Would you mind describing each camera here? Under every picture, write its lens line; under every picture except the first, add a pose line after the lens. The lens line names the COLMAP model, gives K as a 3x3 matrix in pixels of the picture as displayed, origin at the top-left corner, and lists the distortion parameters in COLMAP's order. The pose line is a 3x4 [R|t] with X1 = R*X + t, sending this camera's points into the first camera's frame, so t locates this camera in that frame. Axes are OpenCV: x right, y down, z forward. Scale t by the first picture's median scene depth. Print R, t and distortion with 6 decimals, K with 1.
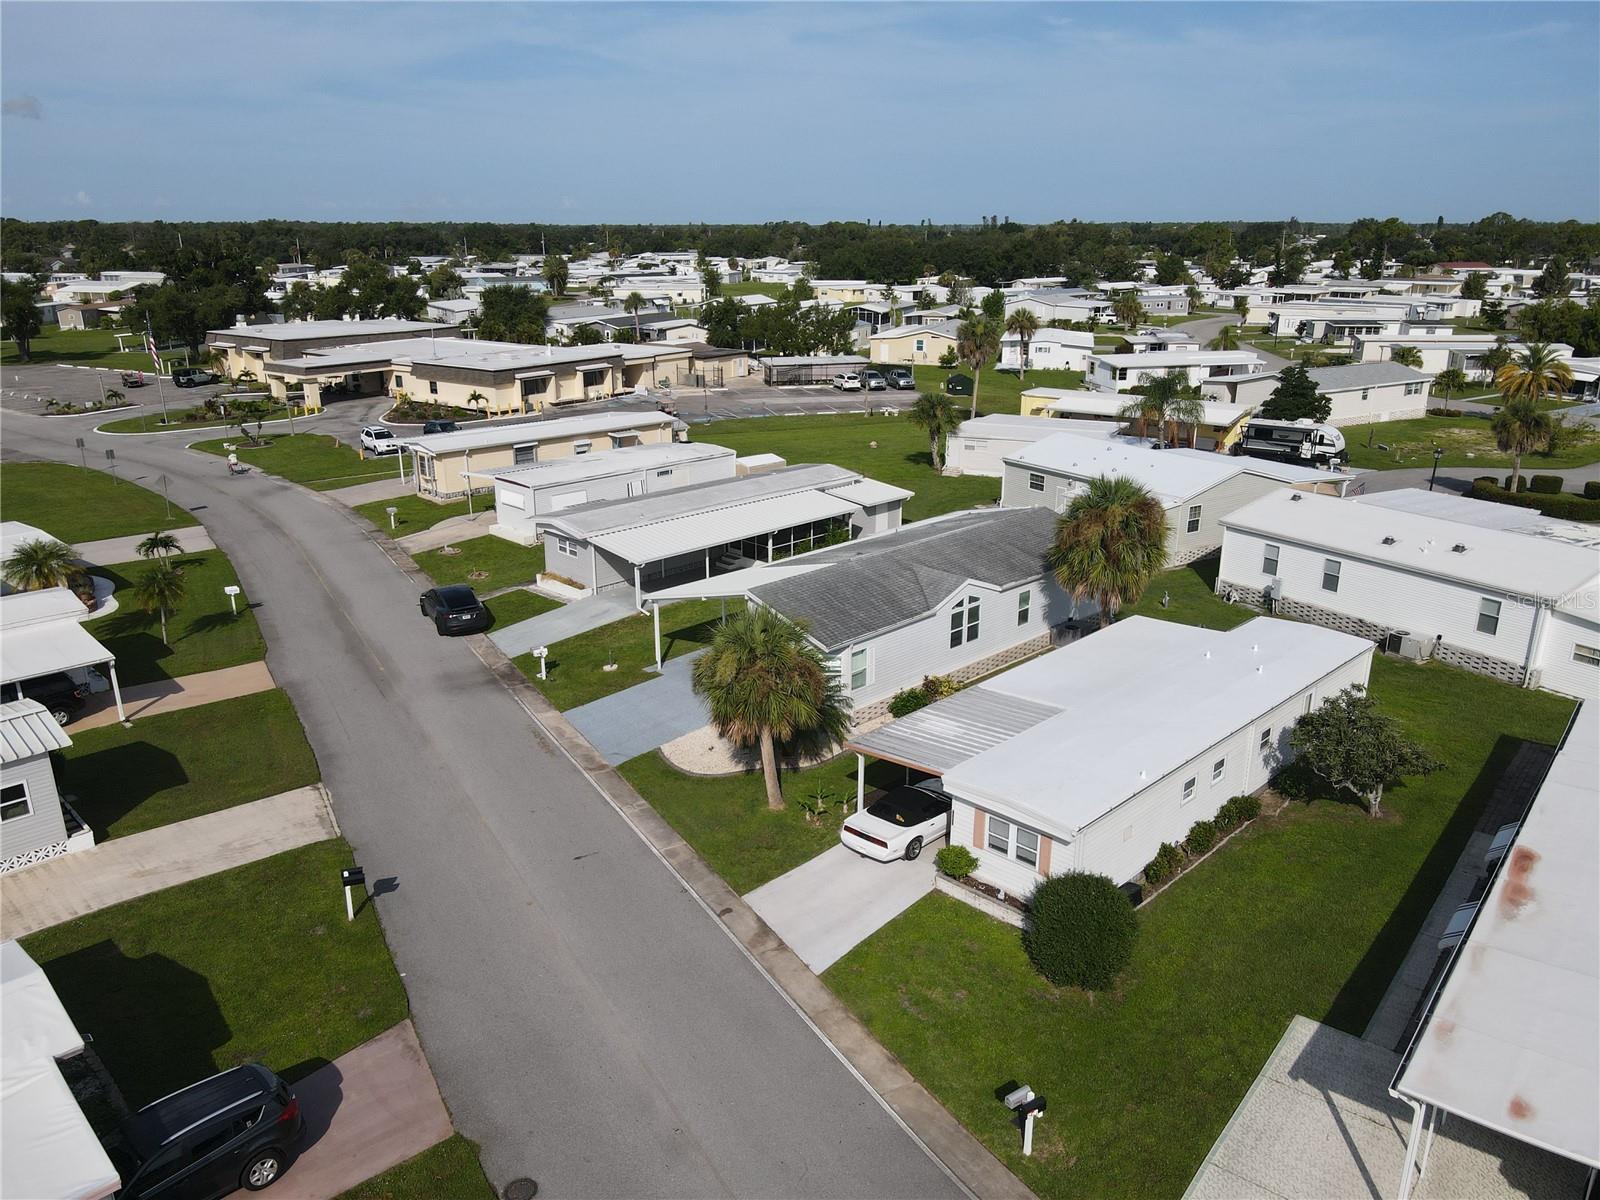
lens RADIAL K [[1177.6, 0, 799.2], [0, 1177.6, 623.8], [0, 0, 1]] dist [0.009677, 0.000331]
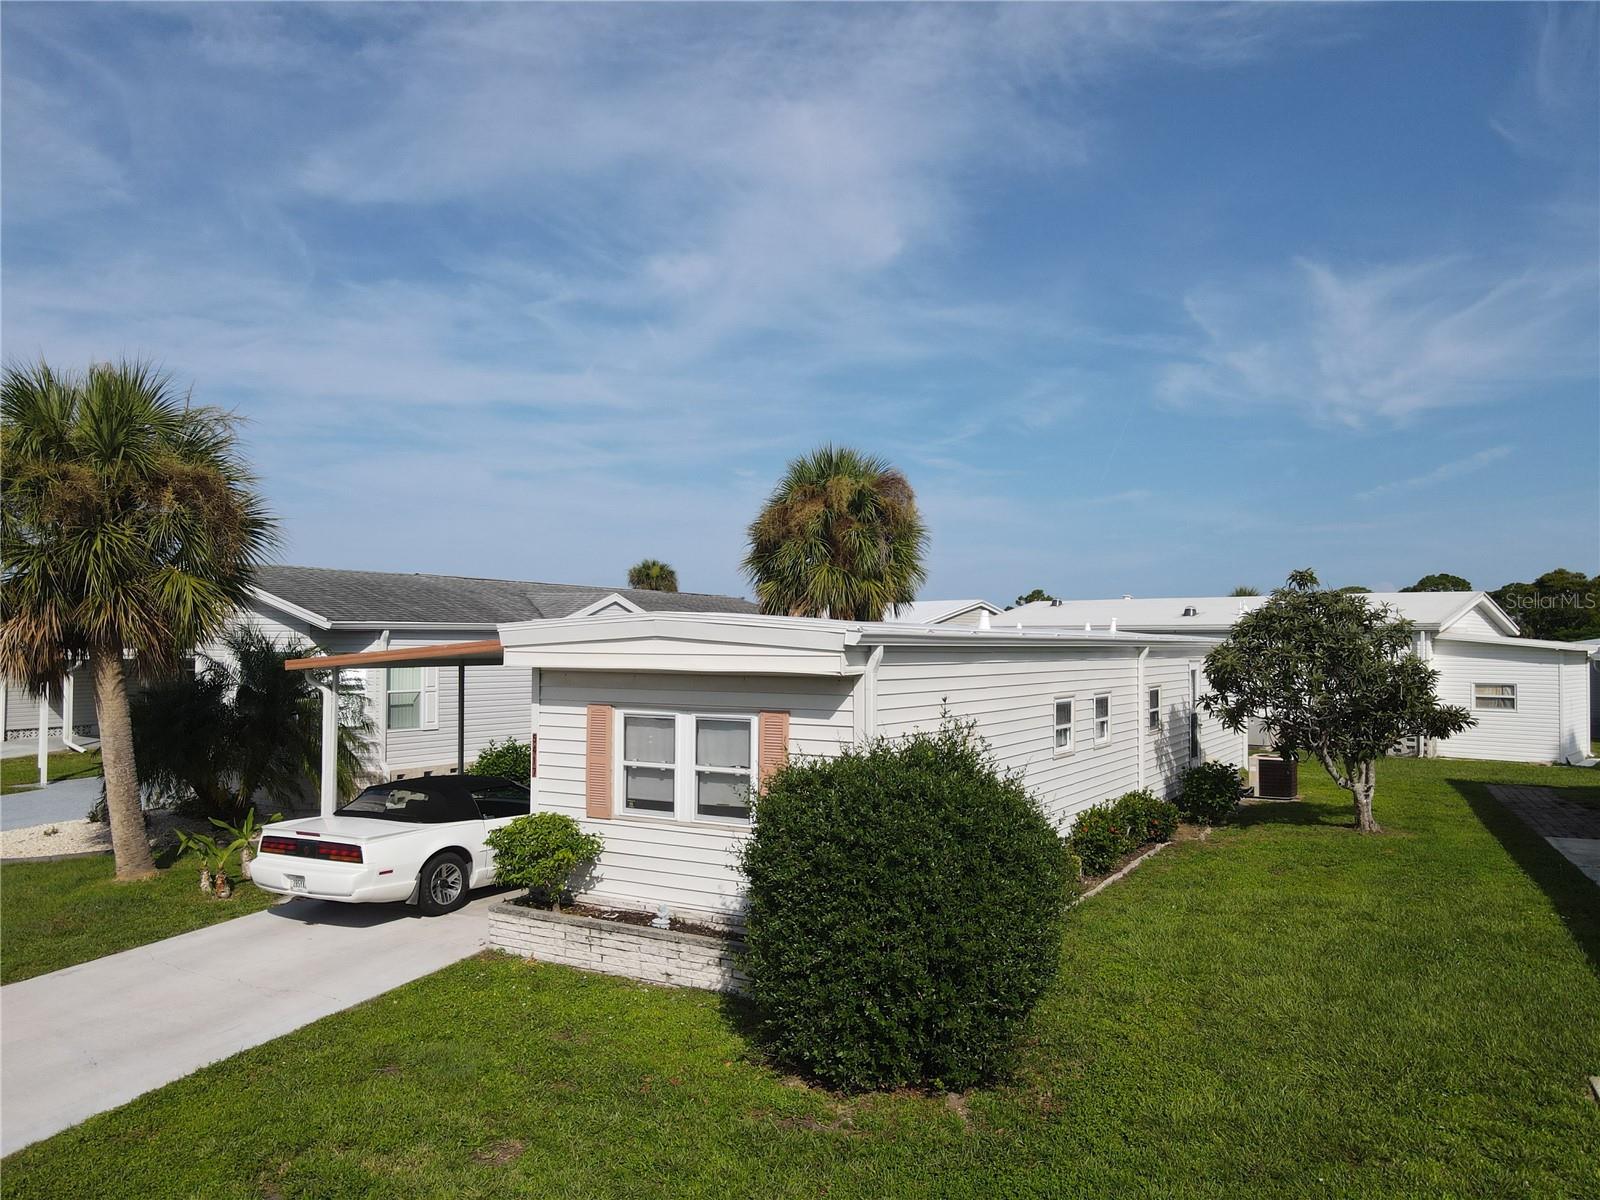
lens RADIAL K [[1177.6, 0, 799.2], [0, 1177.6, 623.8], [0, 0, 1]] dist [0.009677, 0.000331]
pose [[0.967557, 0.010845, 0.252421, 0.118291], [0.074263, 0.942739, -0.325160, 0.260878], [-0.241494, 0.333356, 0.911348, 0.620715]]
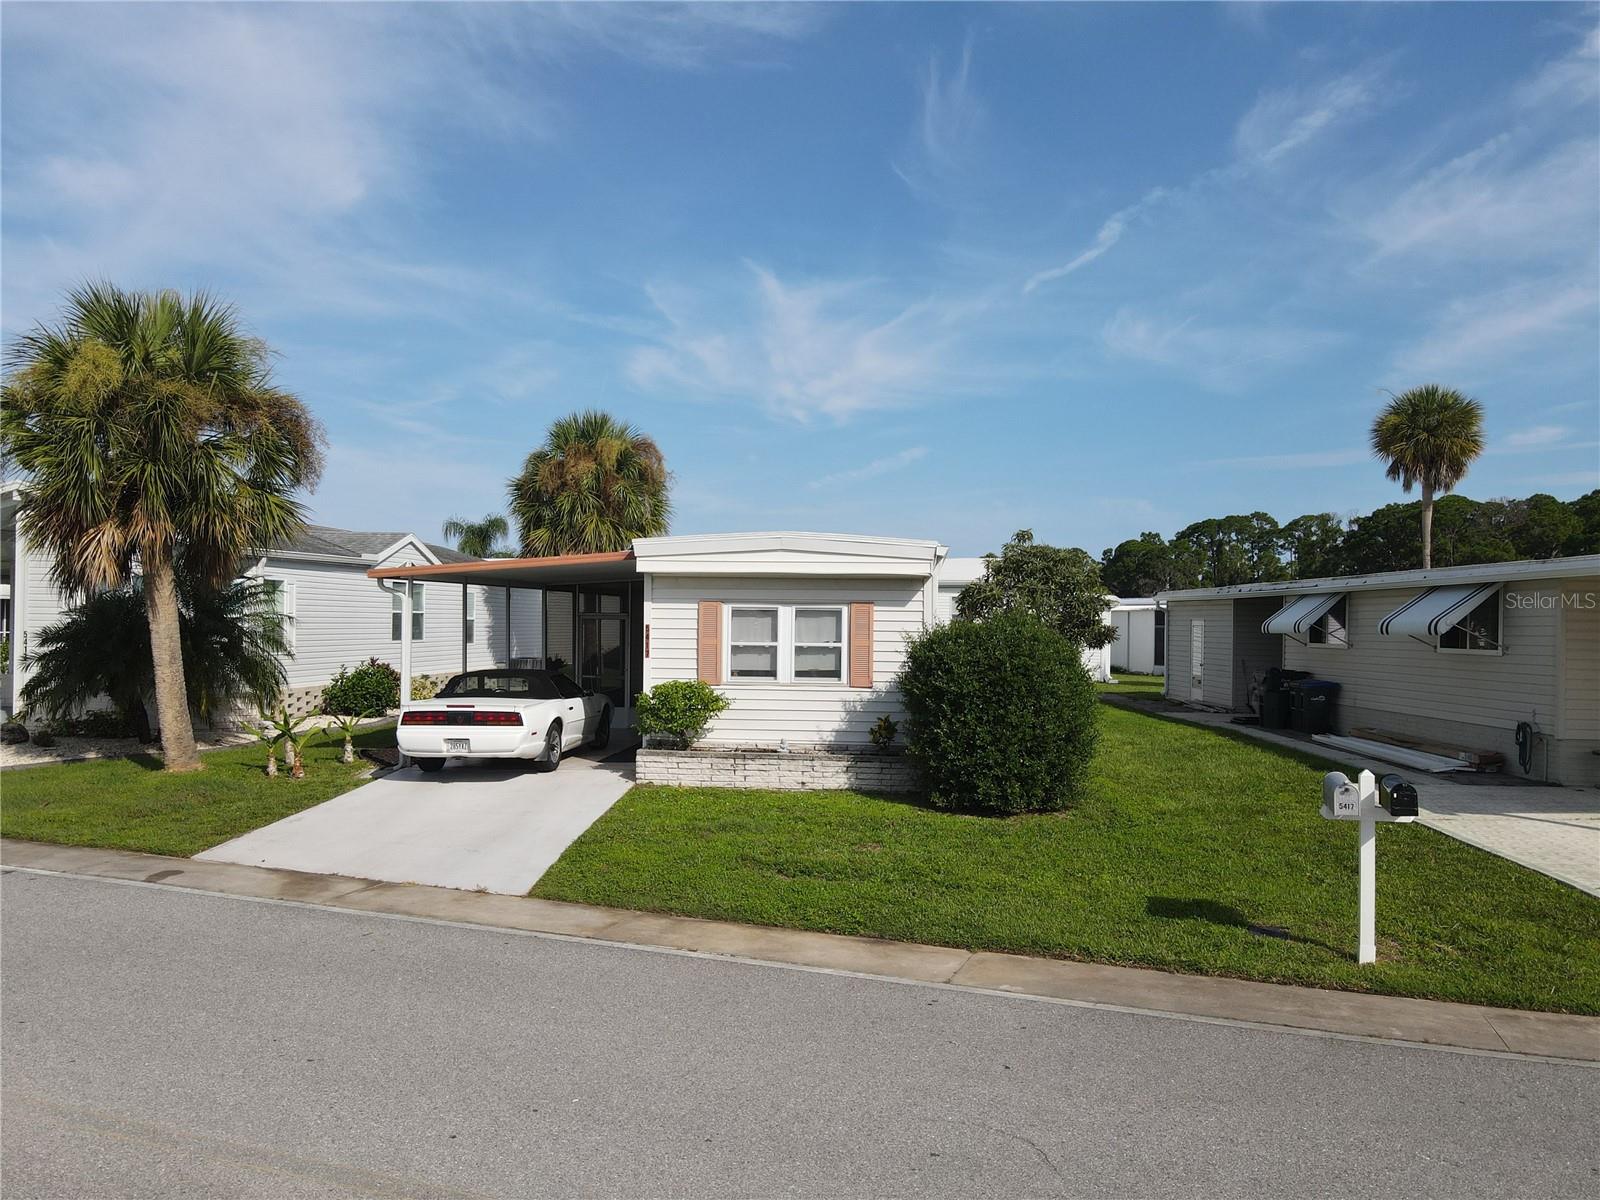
lens RADIAL K [[1177.6, 0, 799.2], [0, 1177.6, 623.8], [0, 0, 1]] dist [0.009677, 0.000331]
pose [[0.776114, 0.008079, 0.630540, -0.142310], [0.189184, 0.950875, -0.245044, 0.299580], [-0.601544, 0.309471, 0.736459, 0.593607]]
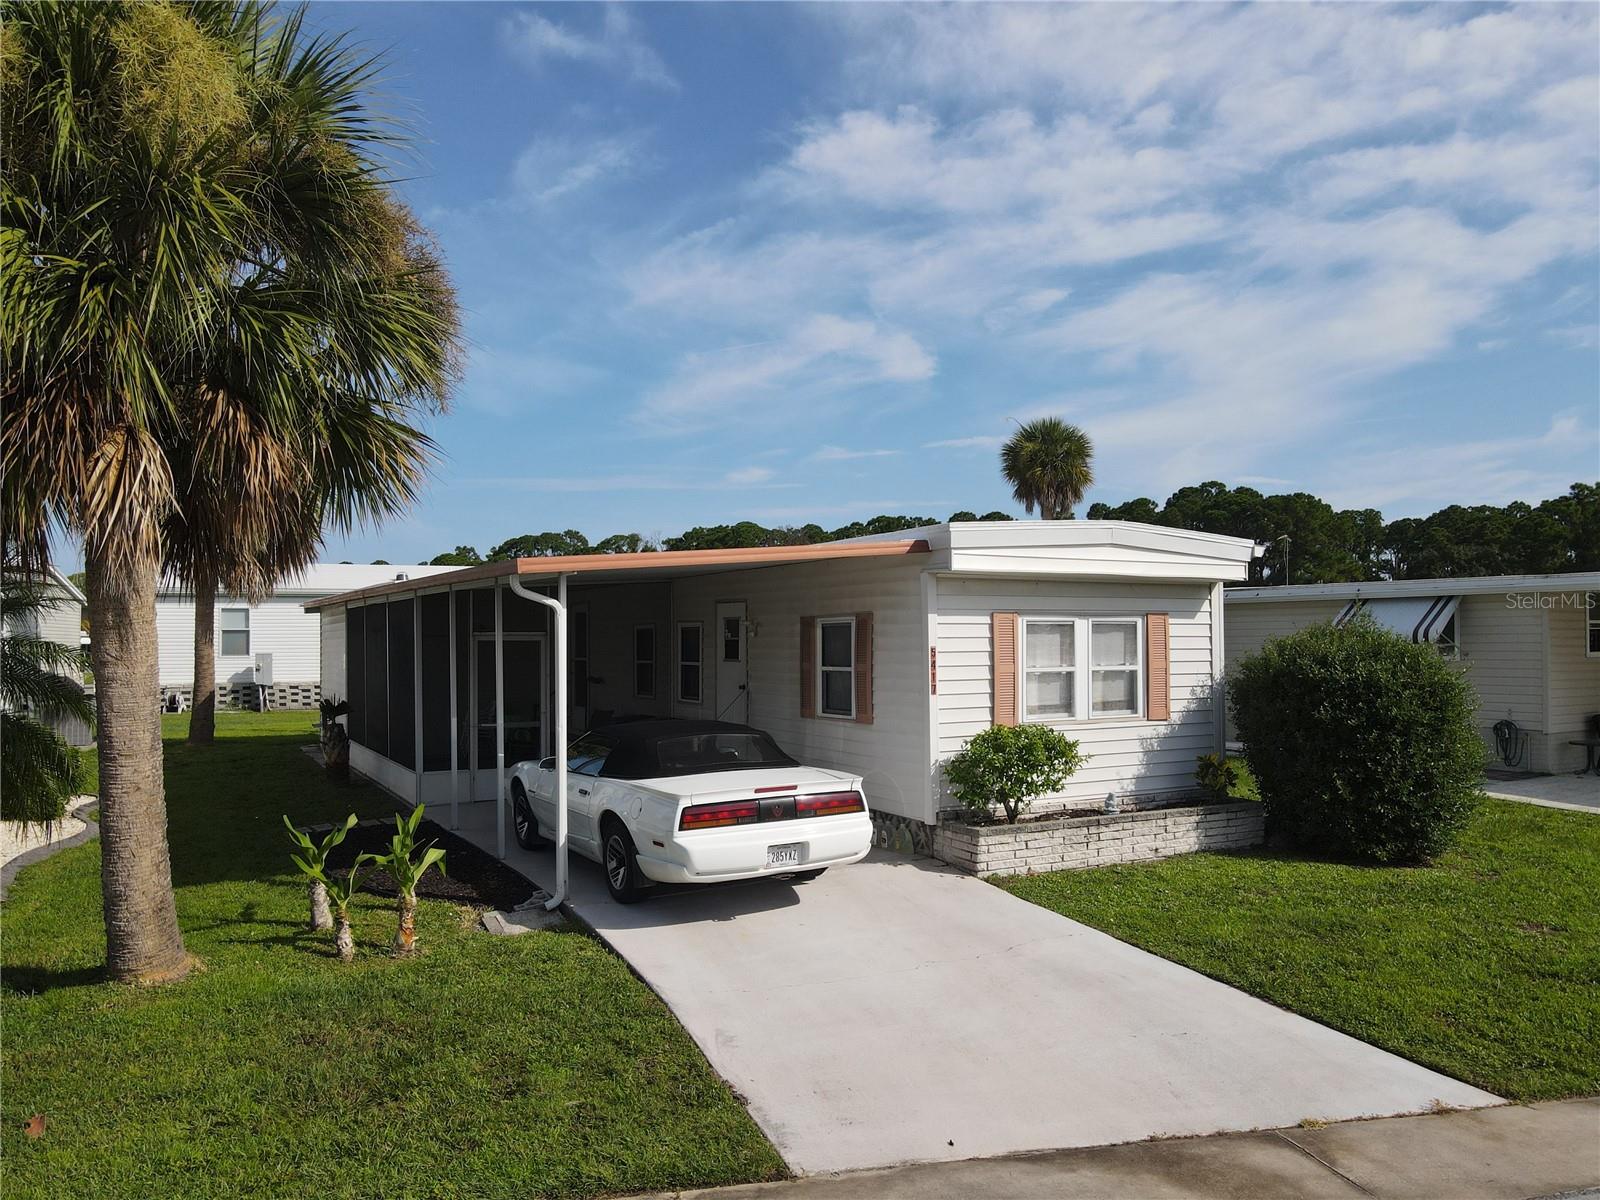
lens RADIAL K [[1171.0, 0, 811.4], [0, 1171.0, 600.5], [0, 0, 1]] dist [-0.002338, 0.006125]
pose [[0.280863, 0.028768, 0.959317, -0.223068], [0.308891, 0.943657, -0.118734, 0.178096], [-0.908682, 0.329672, 0.256152, 0.952505]]
